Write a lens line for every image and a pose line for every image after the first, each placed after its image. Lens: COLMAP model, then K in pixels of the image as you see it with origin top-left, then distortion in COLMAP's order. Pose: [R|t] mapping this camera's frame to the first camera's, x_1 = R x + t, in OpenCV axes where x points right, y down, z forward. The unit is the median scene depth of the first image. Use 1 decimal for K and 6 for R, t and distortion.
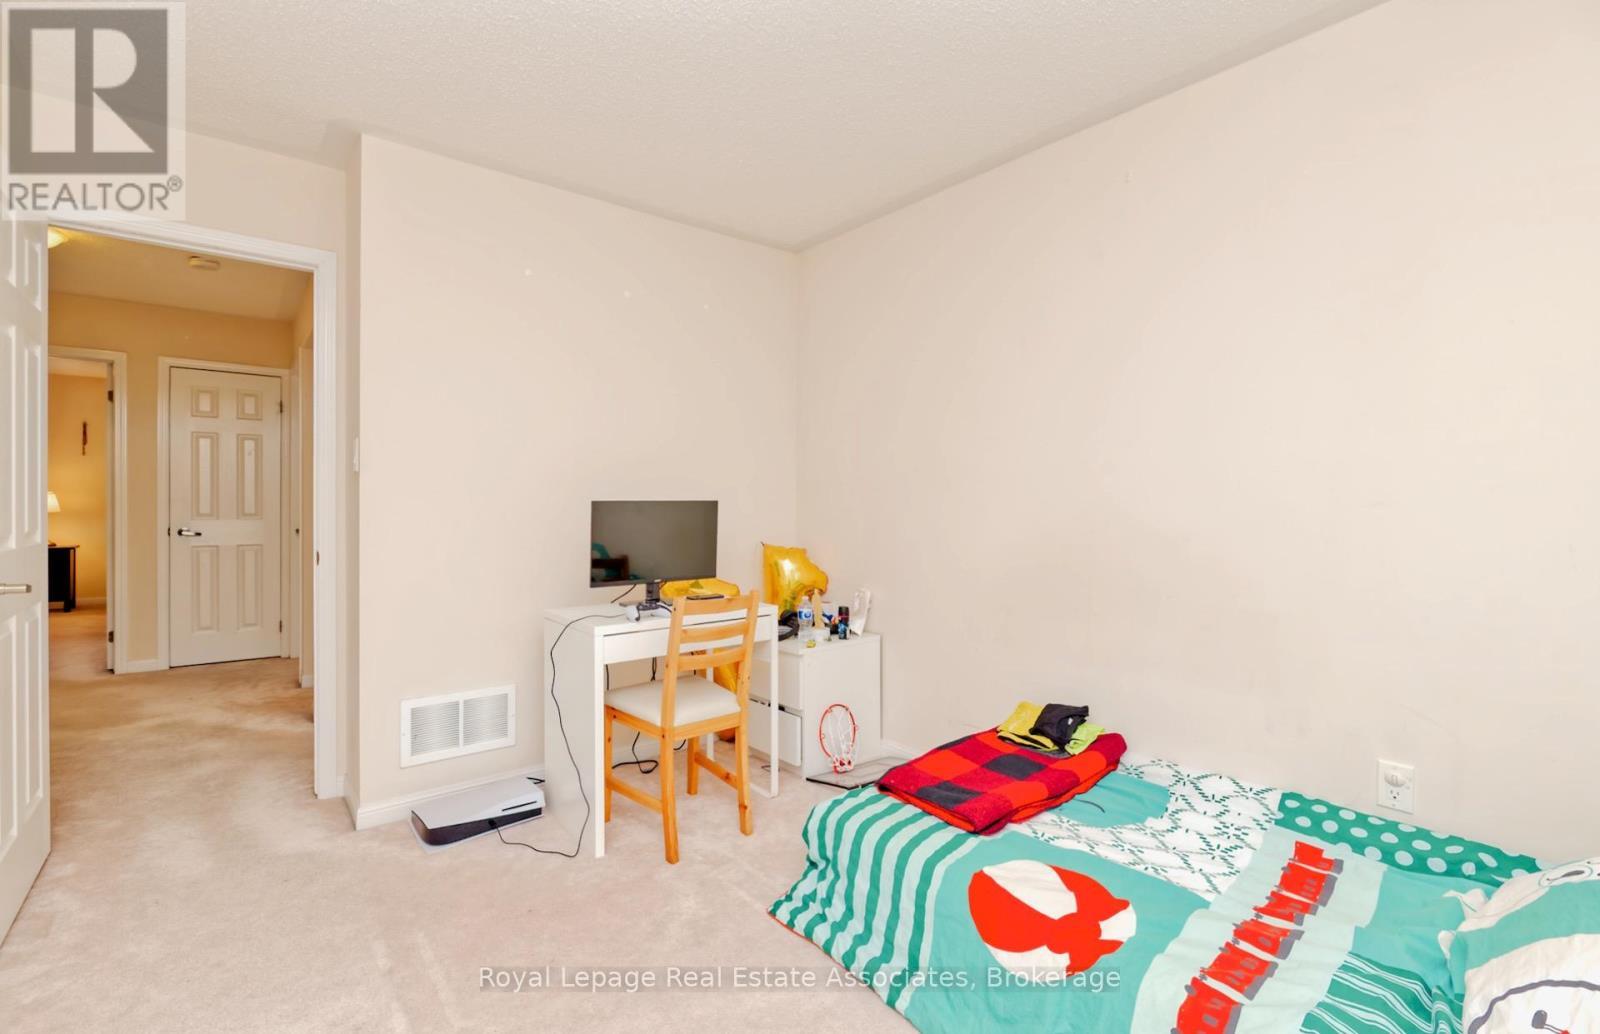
lens RADIAL K [[715.3, 0, 800.6], [0, 715.3, 492.5], [0, 0, 1]] dist [0.000647, -0.000270]
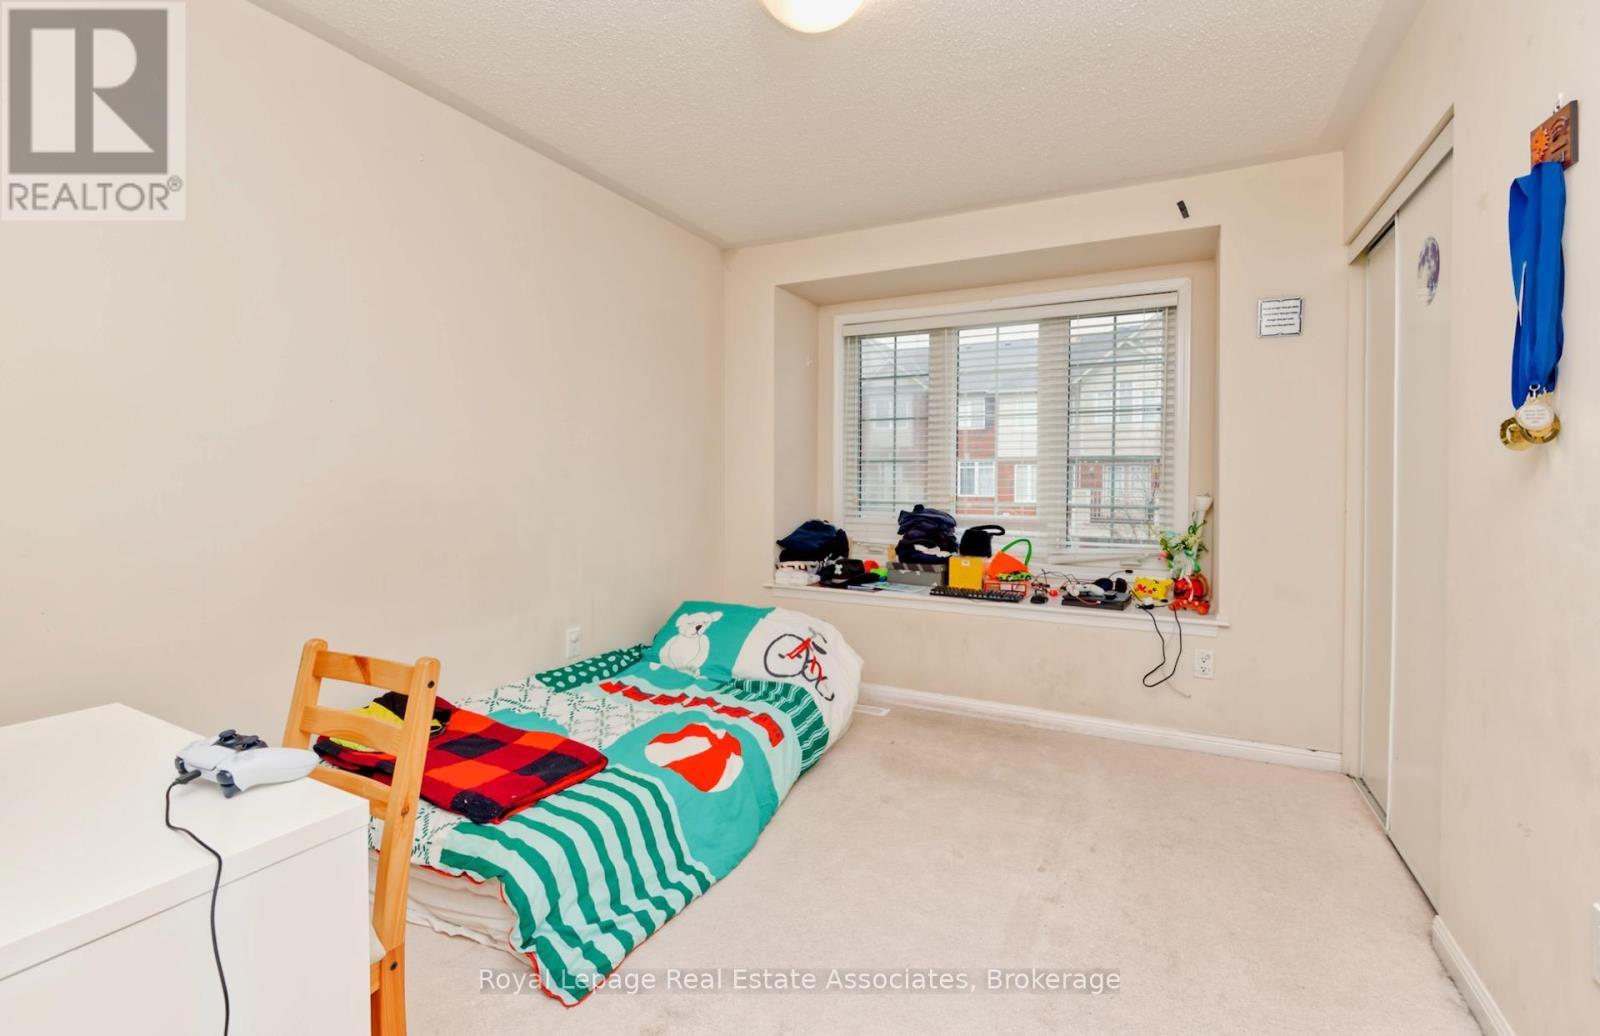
lens RADIAL K [[715.3, 0, 800.6], [0, 715.3, 493.5], [0, 0, 1]] dist [0.000647, -0.000270]
pose [[-0.390203, -0.014738, 0.920611, -0.990031], [-0.007452, 0.999890, 0.012848, 0.044750], [-0.920699, -0.001847, -0.390270, 1.294384]]
